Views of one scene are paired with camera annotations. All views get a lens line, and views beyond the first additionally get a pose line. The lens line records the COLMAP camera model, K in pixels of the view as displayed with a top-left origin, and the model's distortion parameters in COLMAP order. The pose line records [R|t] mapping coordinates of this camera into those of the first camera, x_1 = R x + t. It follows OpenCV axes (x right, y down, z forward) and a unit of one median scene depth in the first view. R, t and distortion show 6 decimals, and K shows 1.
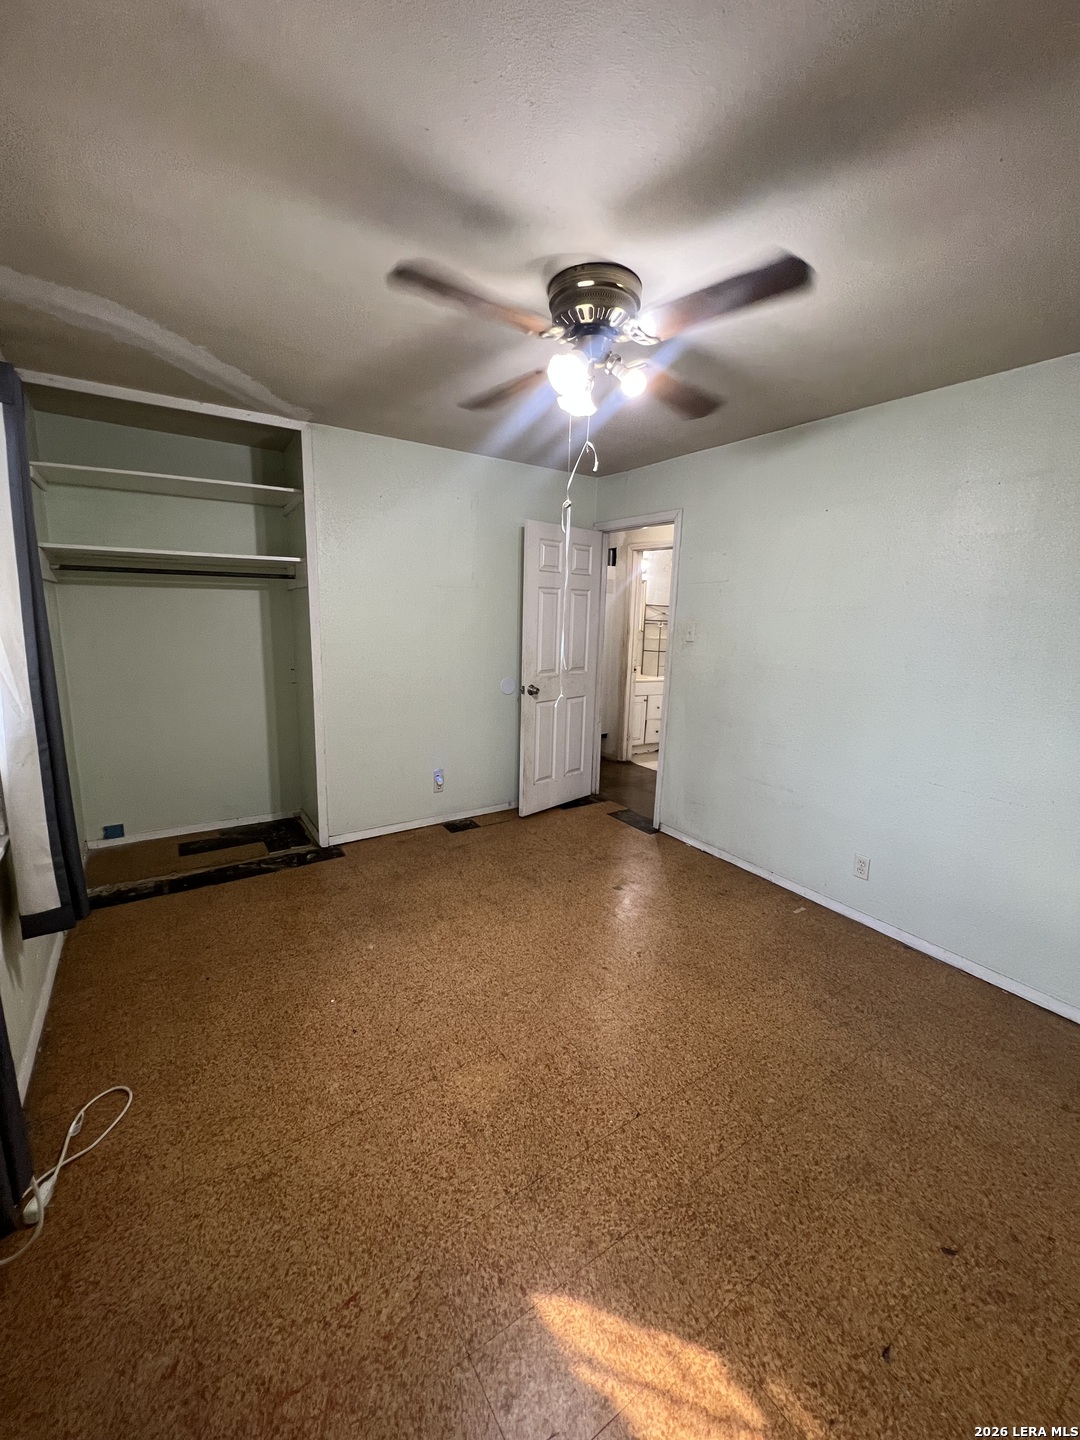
lens RADIAL K [[575.9, 0, 541.2], [0, 575.9, 716.3], [0, 0, 1]] dist [-0.003013, 0.000740]
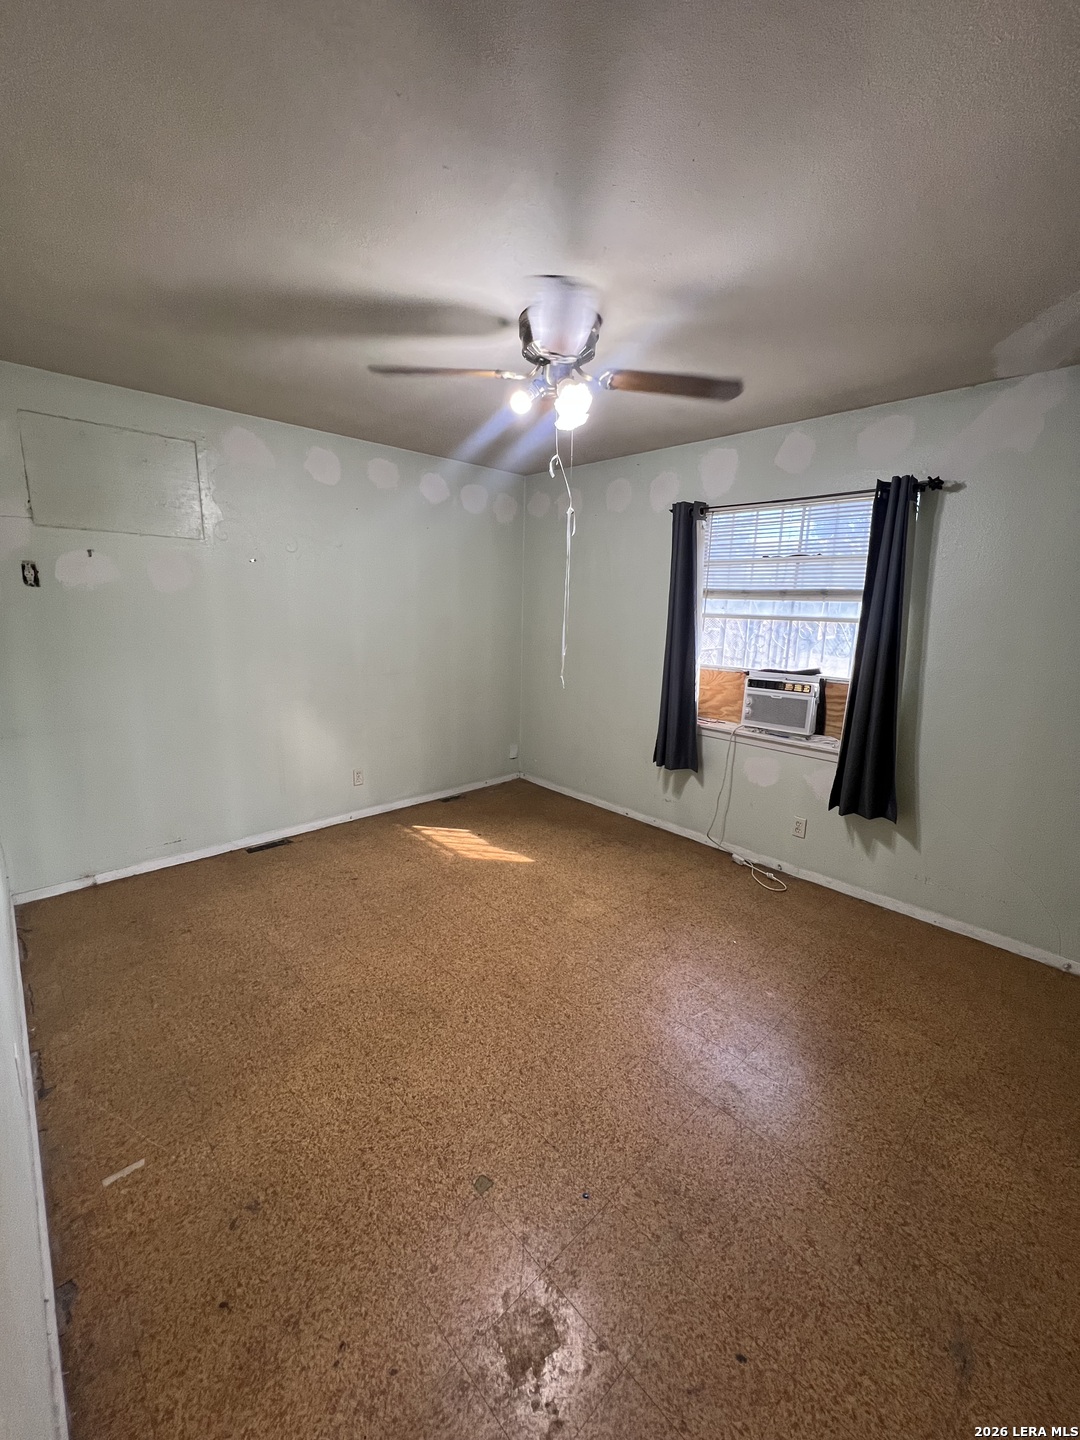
lens RADIAL K [[575.9, 0, 541.2], [0, 575.9, 716.3], [0, 0, 1]] dist [-0.003013, 0.000740]
pose [[-0.983952, -0.020940, -0.177199, 0.358016], [-0.083750, 0.931101, 0.355017, -0.468300], [0.157556, 0.364160, -0.917913, 2.630782]]
